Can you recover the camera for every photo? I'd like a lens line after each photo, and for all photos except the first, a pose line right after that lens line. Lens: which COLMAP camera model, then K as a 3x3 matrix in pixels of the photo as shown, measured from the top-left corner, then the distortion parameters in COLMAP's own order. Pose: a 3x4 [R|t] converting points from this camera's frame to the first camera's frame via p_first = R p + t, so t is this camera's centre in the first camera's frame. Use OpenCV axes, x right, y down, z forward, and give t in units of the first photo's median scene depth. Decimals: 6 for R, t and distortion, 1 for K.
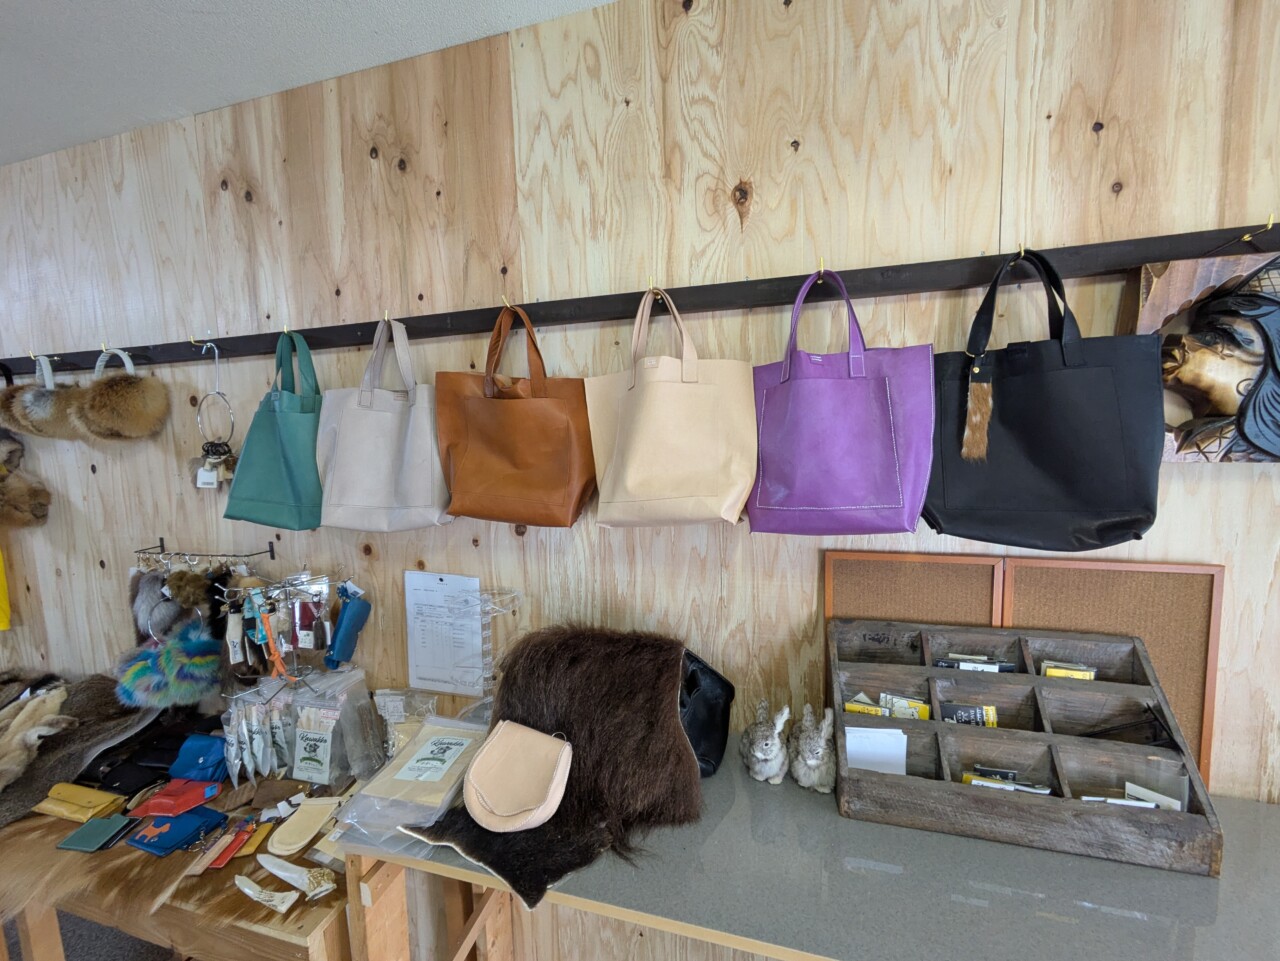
lens RADIAL K [[517.8, 0, 640.0], [0, 517.8, 480.5], [0, 0, 1]] dist [-0.010553, -0.000071]
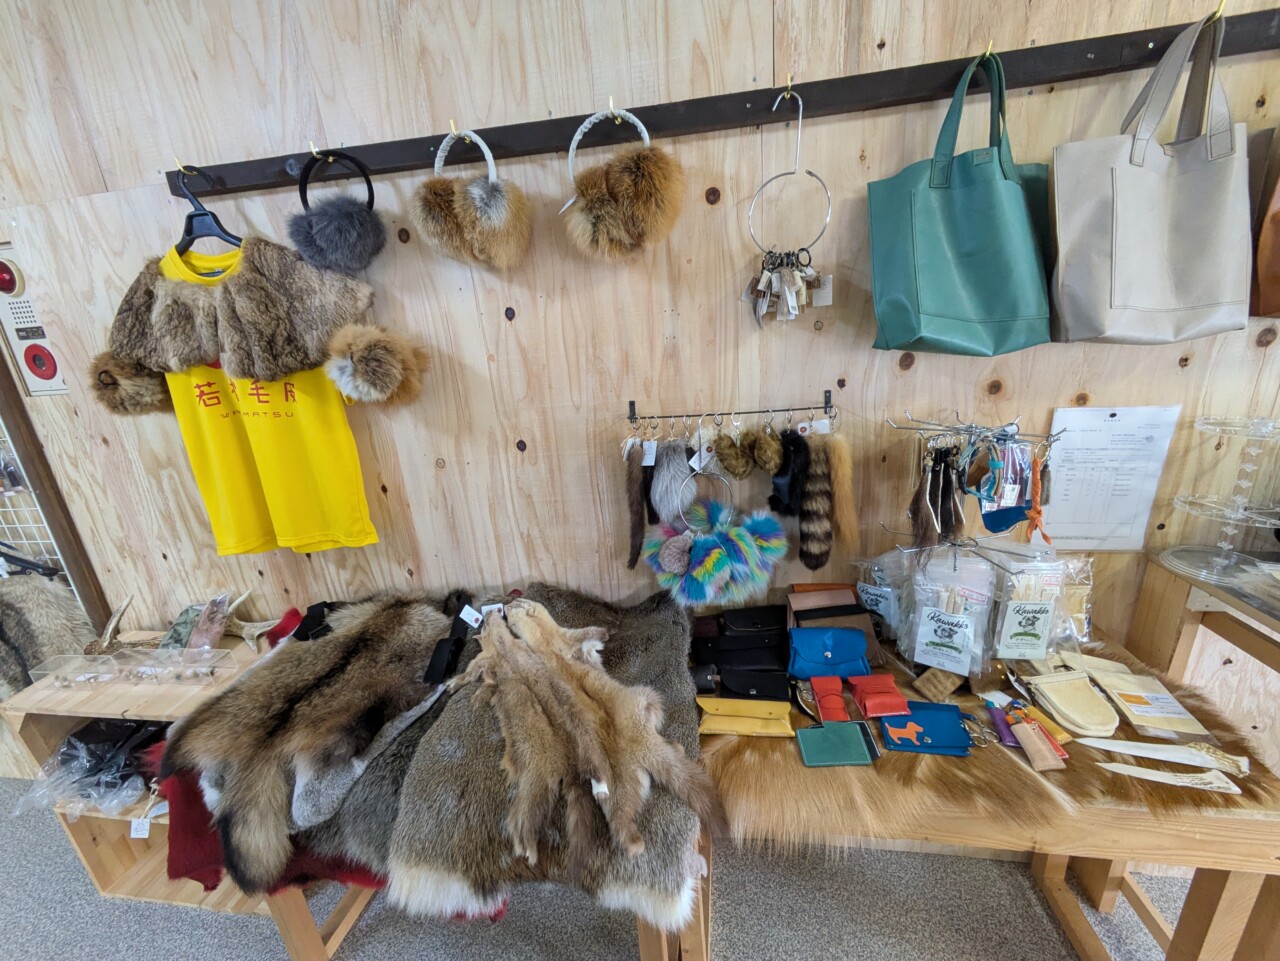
lens RADIAL K [[557.9, 0, 640.0], [0, 557.9, 480.5], [0, 0, 1]] dist [0.016420, -0.000252]
pose [[0.992585, -0.084196, 0.087675, -1.019492], [0.062783, 0.972717, 0.223337, 0.042506], [-0.104087, -0.216177, 0.970790, 0.177545]]
